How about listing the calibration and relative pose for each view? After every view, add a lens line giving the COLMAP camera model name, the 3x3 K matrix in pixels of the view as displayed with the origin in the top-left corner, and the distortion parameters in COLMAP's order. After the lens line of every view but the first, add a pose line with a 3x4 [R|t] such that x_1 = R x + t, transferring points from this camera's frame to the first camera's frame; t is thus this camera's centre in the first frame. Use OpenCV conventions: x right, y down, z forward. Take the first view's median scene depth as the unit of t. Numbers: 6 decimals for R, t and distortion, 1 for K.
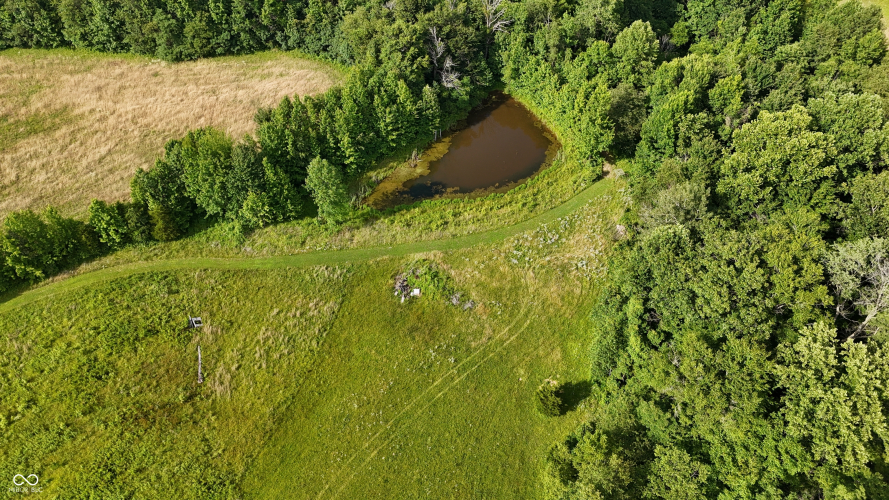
lens RADIAL K [[655.5, 0, 447.4], [0, 655.5, 249.6], [0, 0, 1]] dist [0.079841, -0.076636]
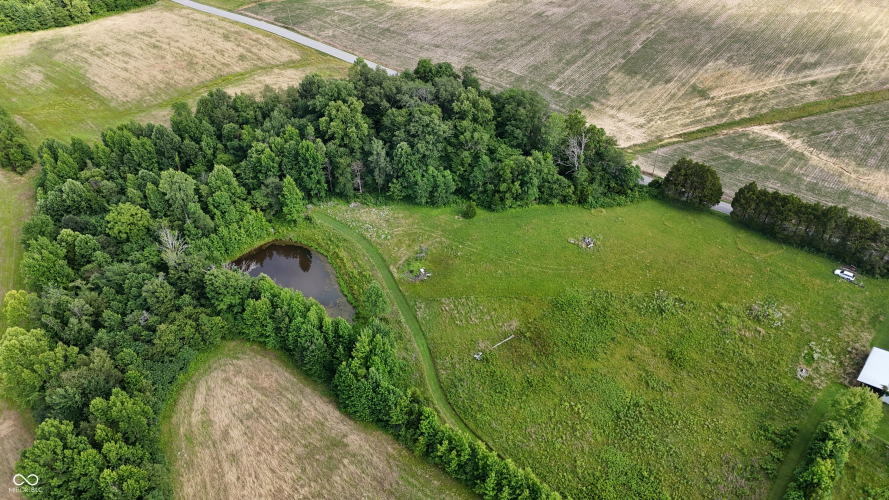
lens RADIAL K [[655.5, 0, 442.9], [0, 655.5, 249.9], [0, 0, 1]] dist [0.079841, -0.076636]
pose [[-0.269449, -0.641485, 0.718258, -1.212793], [0.737616, 0.342031, 0.582184, -0.879807], [-0.619129, 0.686667, 0.381009, 0.244894]]
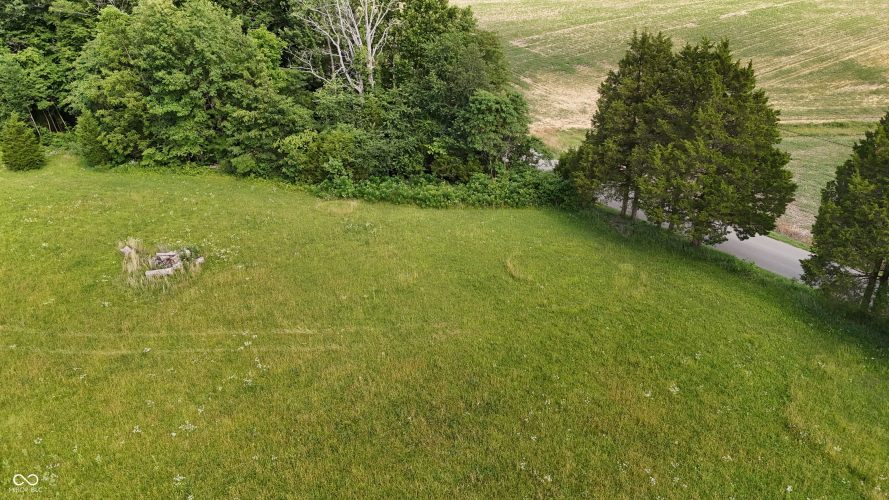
lens RADIAL K [[655.5, 0, 442.5], [0, 655.5, 251.0], [0, 0, 1]] dist [0.079841, -0.076636]
pose [[0.099757, -0.456093, 0.884323, -0.451624], [0.760560, 0.607999, 0.227783, 0.403918], [-0.641558, 0.649858, 0.407538, 0.347582]]
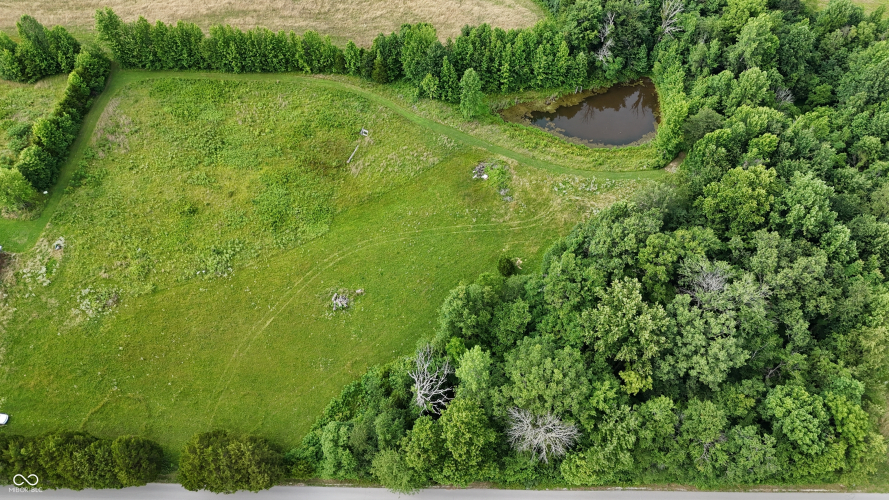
lens RADIAL K [[655.5, 0, 444.0], [0, 655.5, 247.4], [0, 0, 1]] dist [0.079841, -0.076636]
pose [[0.811296, 0.478079, -0.336509, 0.438836], [-0.436414, 0.878237, 0.195556, -0.043929], [0.389026, -0.011796, 0.921151, -0.415877]]
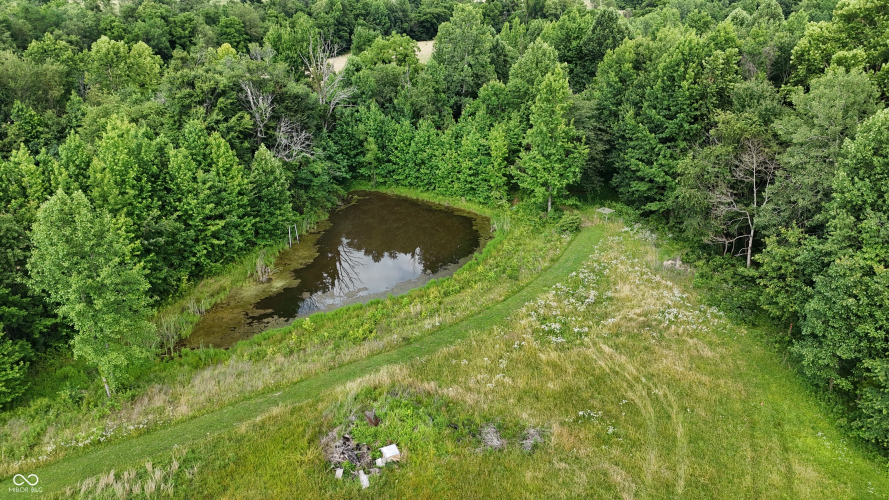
lens RADIAL K [[655.5, 0, 441.3], [0, 655.5, 248.2], [0, 0, 1]] dist [0.079841, -0.076636]
pose [[0.909750, -0.165831, 0.380598, -0.138132], [0.317183, 0.869133, -0.379476, 0.109714], [-0.267861, 0.465947, 0.843293, 0.578937]]
